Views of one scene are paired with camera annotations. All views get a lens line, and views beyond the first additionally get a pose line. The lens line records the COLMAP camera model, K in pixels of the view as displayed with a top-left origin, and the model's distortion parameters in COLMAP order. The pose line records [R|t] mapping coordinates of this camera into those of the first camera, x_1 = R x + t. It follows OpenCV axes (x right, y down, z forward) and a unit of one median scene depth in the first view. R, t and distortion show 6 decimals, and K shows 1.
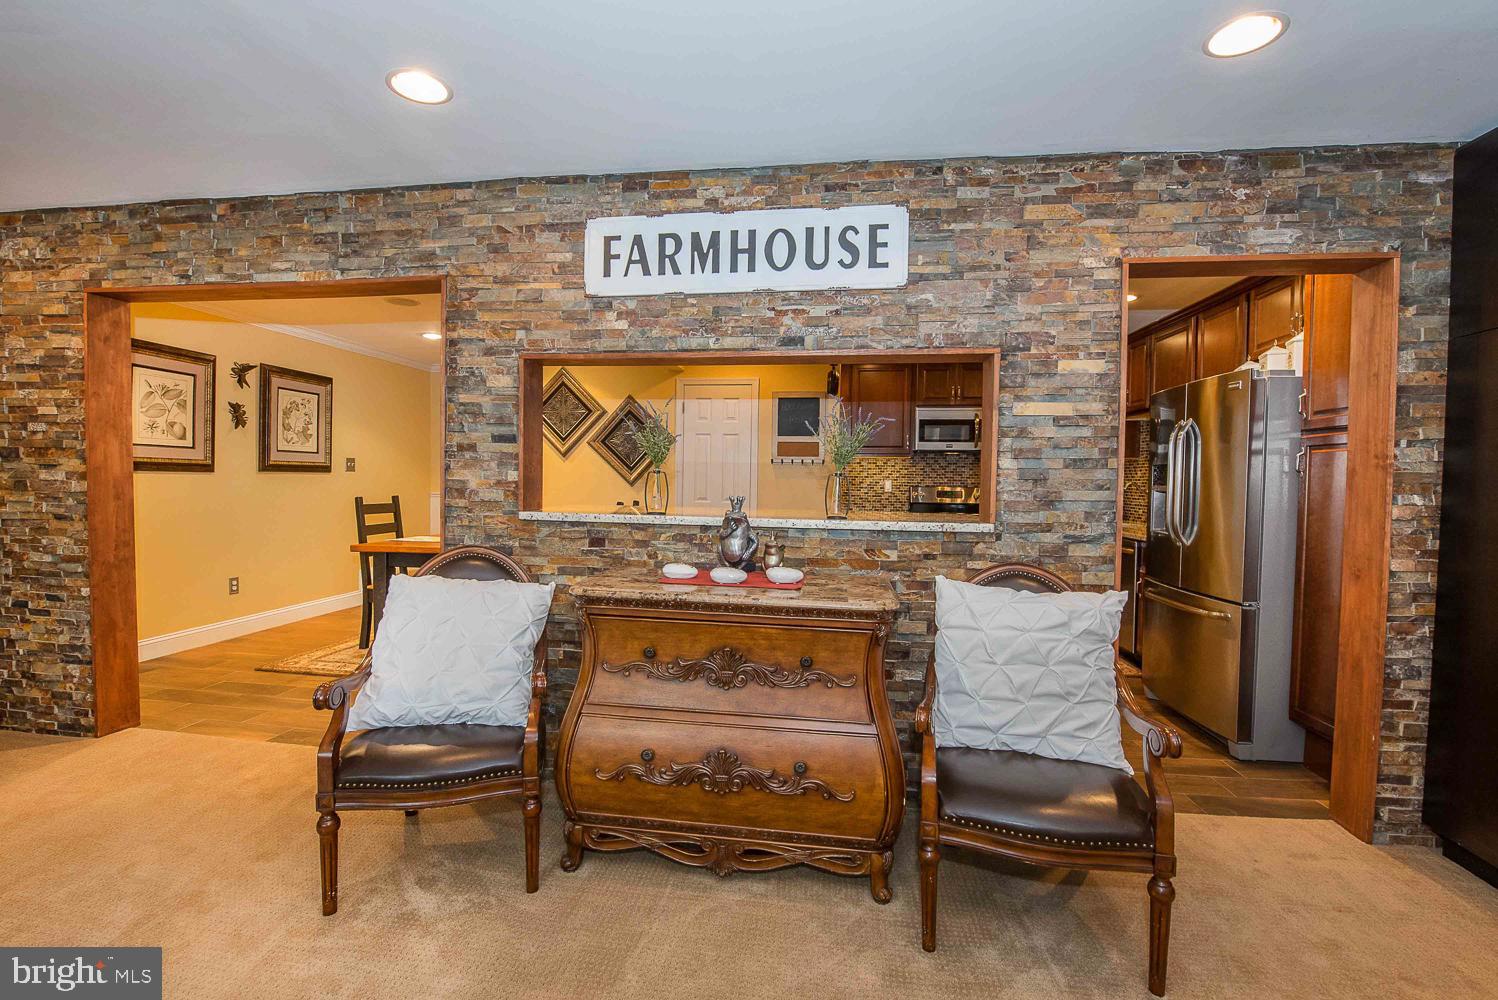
lens RADIAL K [[651.3, 0, 745.1], [0, 651.3, 500.9], [0, 0, 1]] dist [-0.014943, -0.003293]
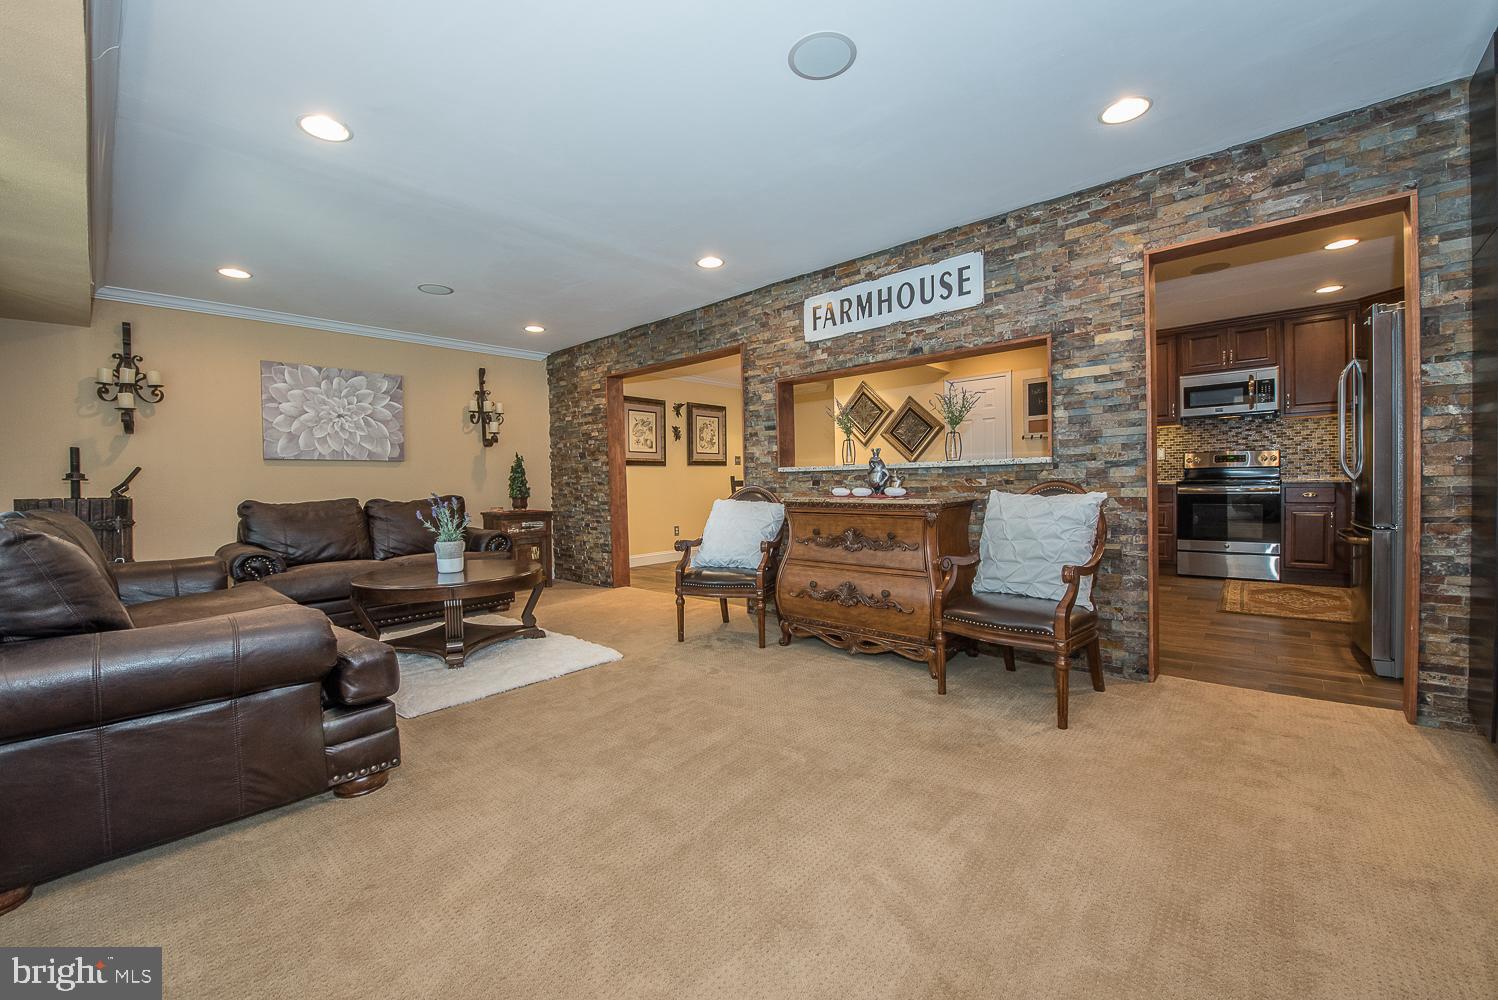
lens RADIAL K [[594.1, 0, 749.6], [0, 594.1, 501.8], [0, 0, 1]] dist [-0.017081, -0.001817]
pose [[0.827182, -0.016890, -0.561680, 0.510867], [0.017622, 0.999836, -0.004114, 0.116248], [0.561657, -0.006495, 0.827345, -0.408196]]
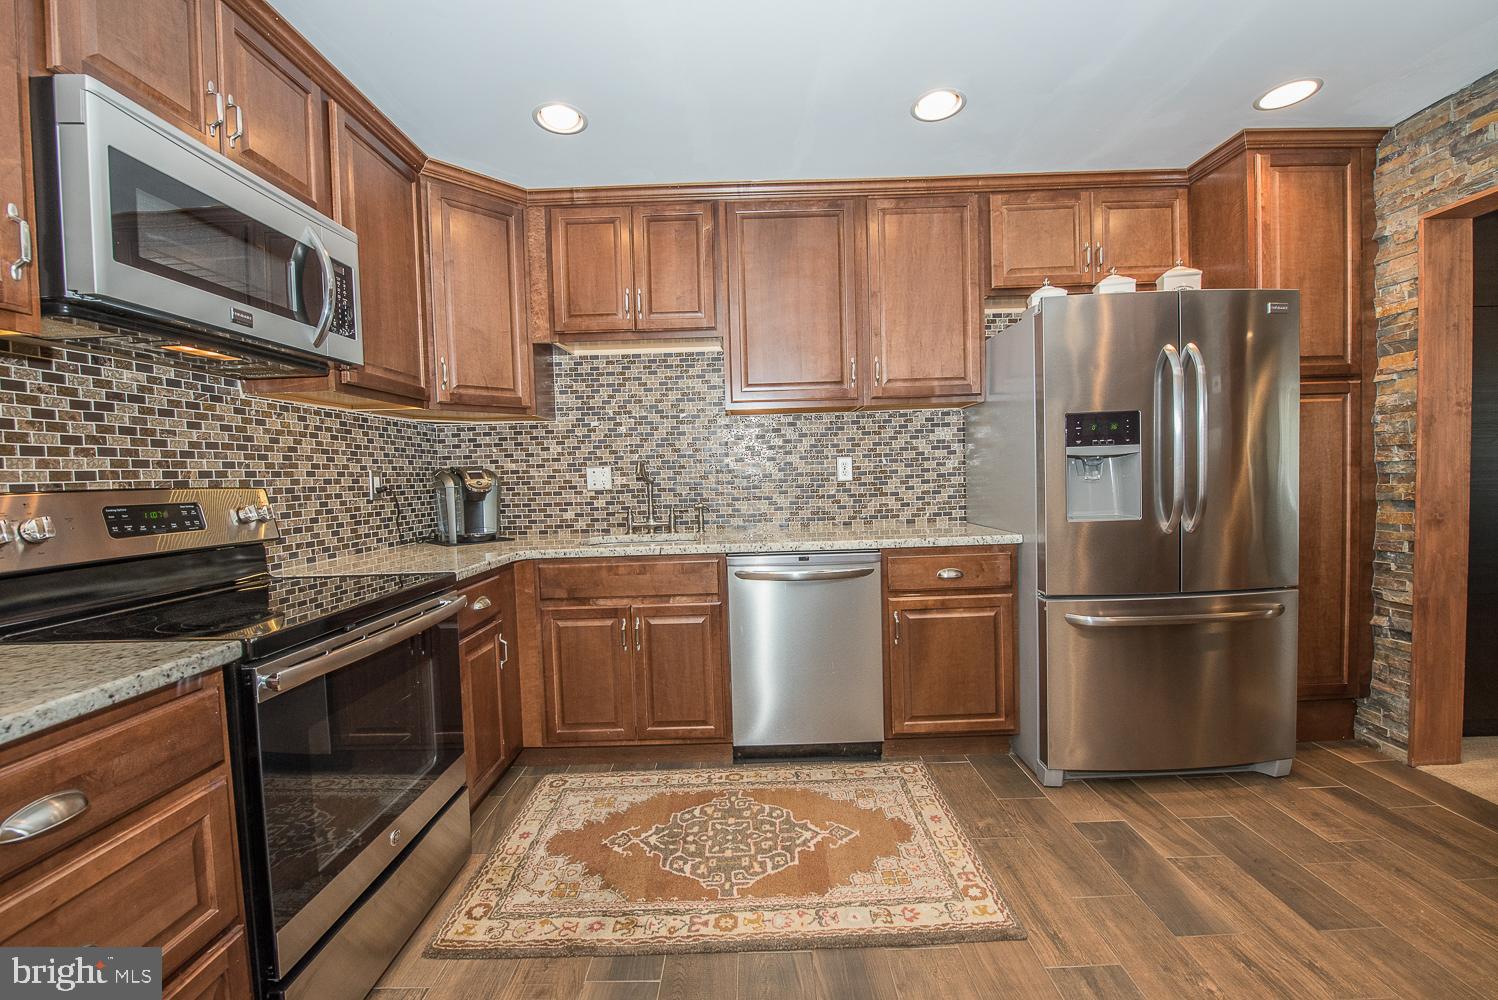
lens RADIAL K [[594.1, 0, 748.9], [0, 594.1, 500.1], [0, 0, 1]] dist [-0.017081, -0.001817]
pose [[-0.121792, -0.052429, 0.991170, 0.155952], [0.064731, 0.996058, 0.060641, -0.038368], [-0.990443, 0.071545, -0.117919, 1.956678]]
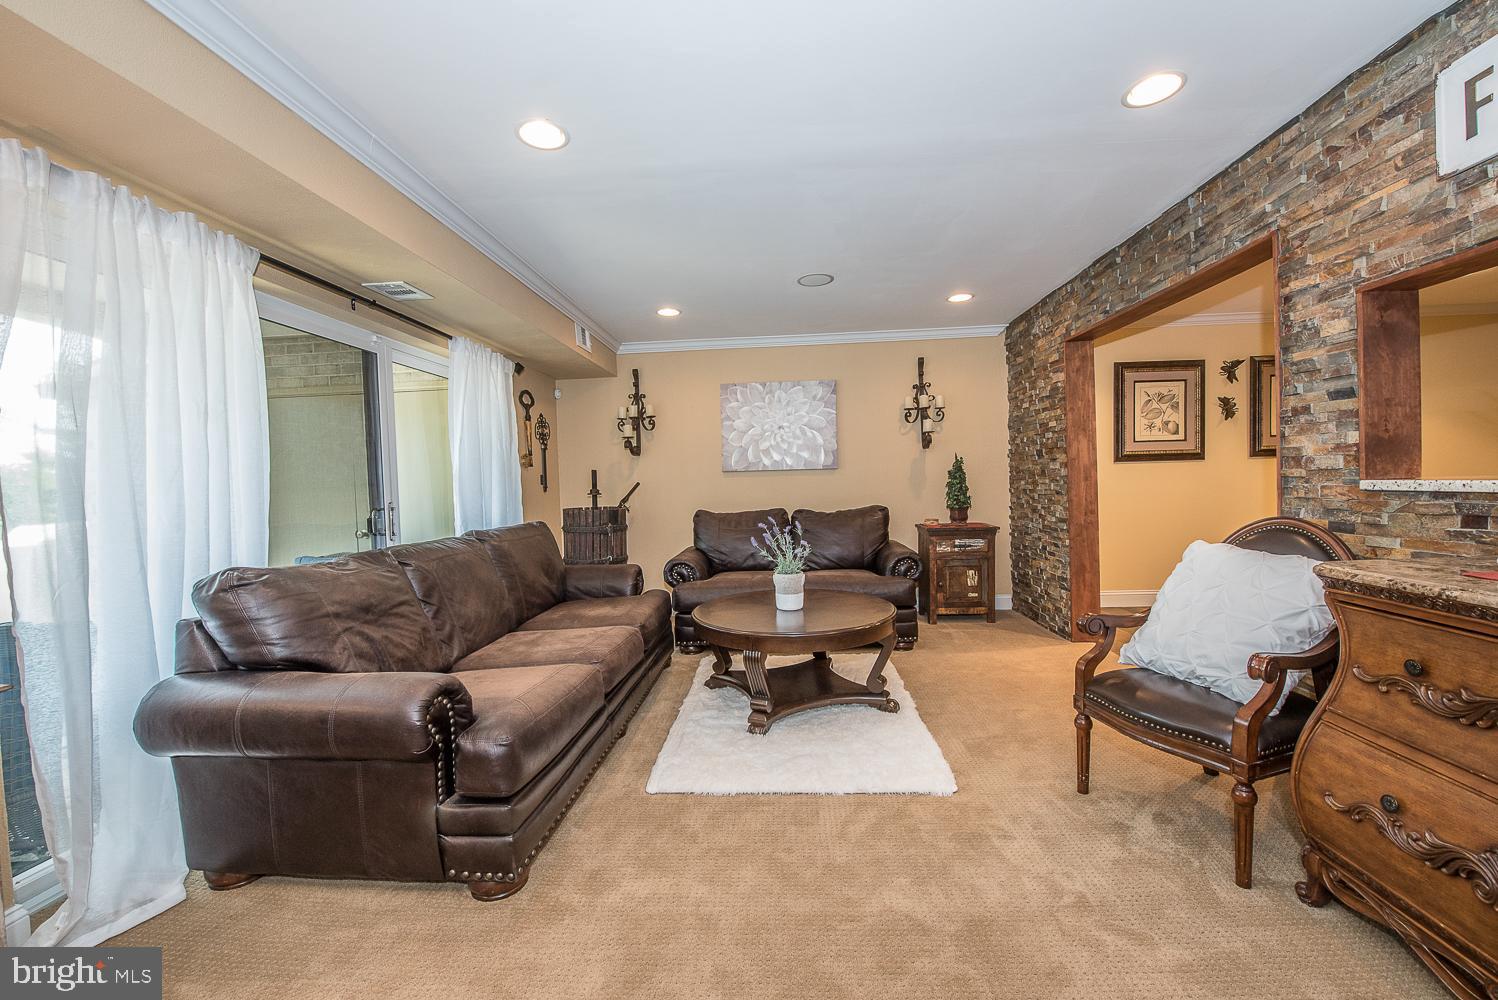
lens RADIAL K [[594.1, 0, 748.2], [0, 594.1, 500.8], [0, 0, 1]] dist [-0.017081, -0.001817]
pose [[0.064950, 0.009547, -0.997843, 0.332849], [0.000699, 0.999954, 0.009612, 0.034623], [0.997888, -0.001322, 0.064940, 0.183096]]
